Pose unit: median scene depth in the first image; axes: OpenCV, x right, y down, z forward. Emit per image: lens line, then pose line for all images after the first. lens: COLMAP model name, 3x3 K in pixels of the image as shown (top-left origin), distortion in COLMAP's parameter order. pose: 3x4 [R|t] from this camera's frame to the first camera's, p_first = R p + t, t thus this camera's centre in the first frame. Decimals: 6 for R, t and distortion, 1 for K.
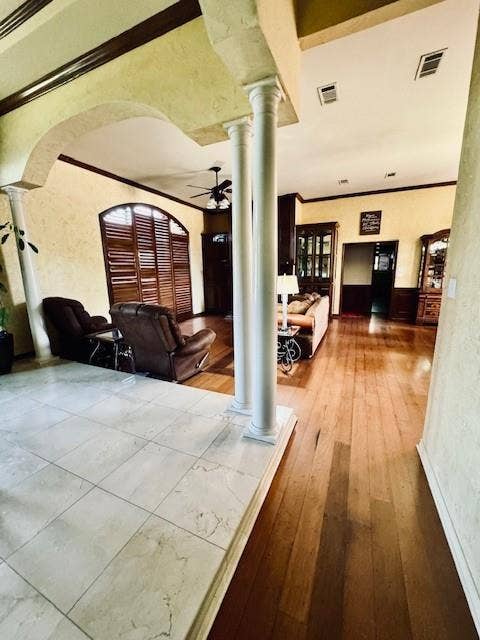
lens RADIAL K [[253.3, 0, 240.2], [0, 253.3, 318.9], [0, 0, 1]] dist [0.000098, -0.000357]
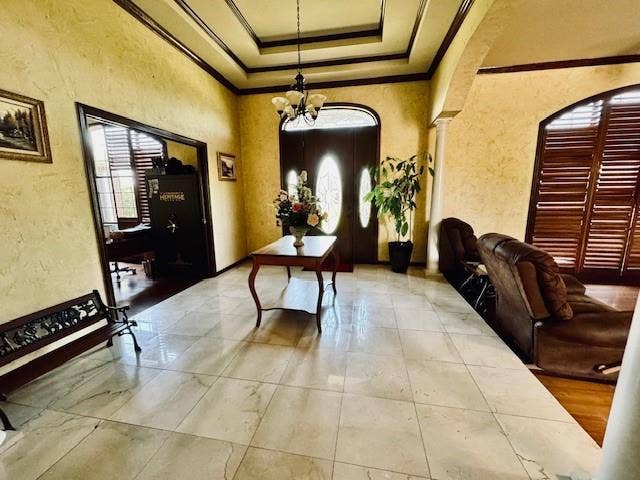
lens RADIAL K [[253.3, 0, 323.1], [0, 253.3, 240.6], [0, 0, 1]] dist [0.000098, -0.000357]
pose [[0.252070, 0.186156, -0.949635, 0.088929], [-0.180554, 0.973138, 0.142837, -0.032178], [0.950716, 0.135456, 0.278911, 0.146446]]
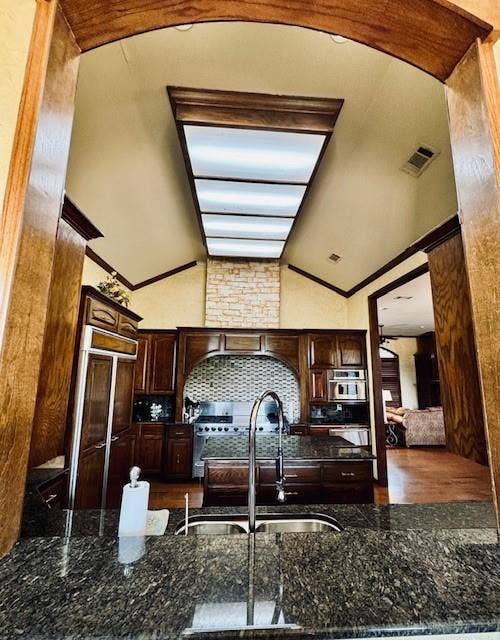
lens RADIAL K [[268.1, 0, 250.7], [0, 268.1, 333.7], [0, 0, 1]] dist [-0.001205, -0.000070]
pose [[0.475663, -0.098403, -0.874106, 0.933446], [-0.195726, 0.956970, -0.214240, 0.023597], [0.857575, 0.272992, 0.435936, -0.481398]]
